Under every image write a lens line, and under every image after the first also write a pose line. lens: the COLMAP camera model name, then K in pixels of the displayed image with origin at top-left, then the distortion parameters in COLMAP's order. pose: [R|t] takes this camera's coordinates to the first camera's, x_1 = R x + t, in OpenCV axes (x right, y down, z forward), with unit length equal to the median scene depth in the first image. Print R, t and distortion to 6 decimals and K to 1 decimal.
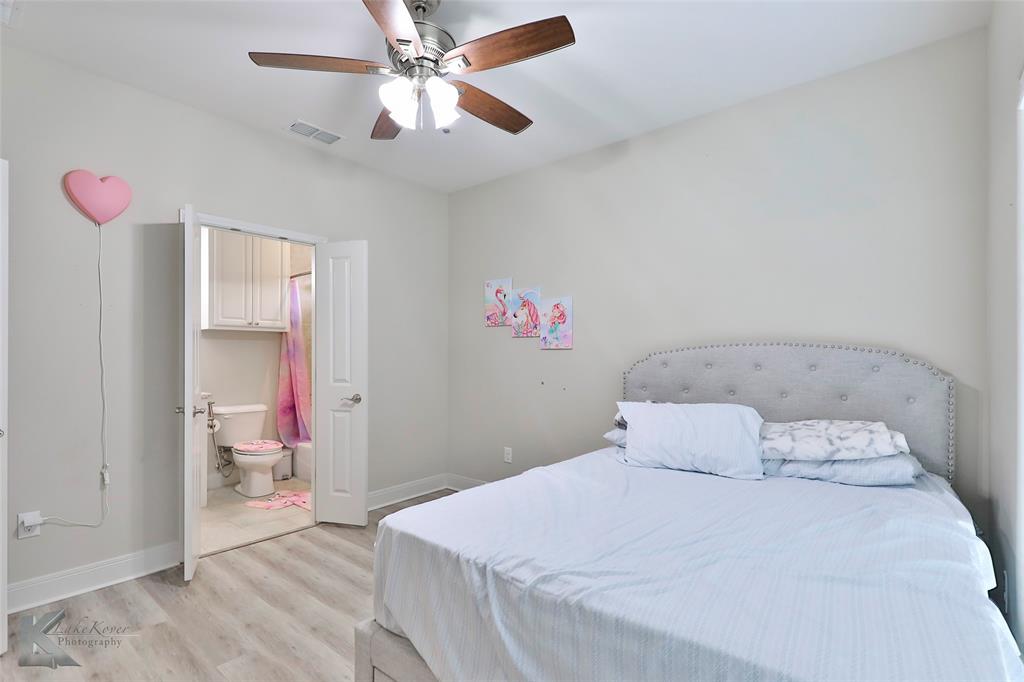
lens RADIAL K [[493.1, 0, 501.5], [0, 493.1, 346.2], [0, 0, 1]] dist [0.009499, -0.003665]
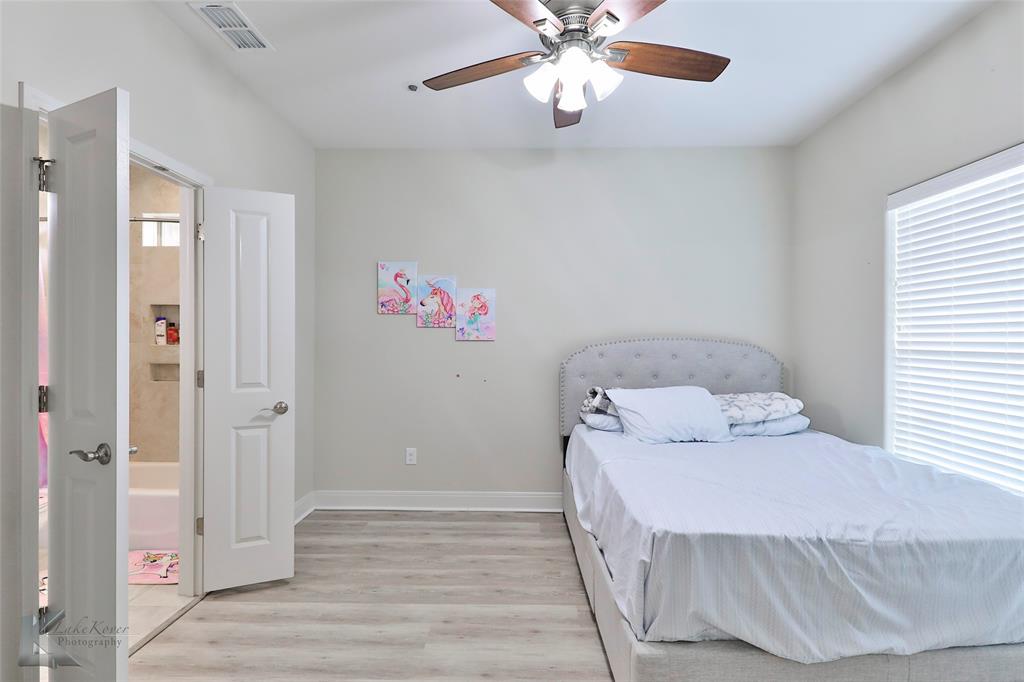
lens RADIAL K [[493.1, 0, 508.1], [0, 493.1, 332.9], [0, 0, 1]] dist [0.009499, -0.003665]
pose [[0.771083, 0.010665, 0.636645, -0.494050], [-0.013469, 0.999909, -0.000436, -0.010422], [-0.636592, -0.008239, 0.771157, 0.210204]]
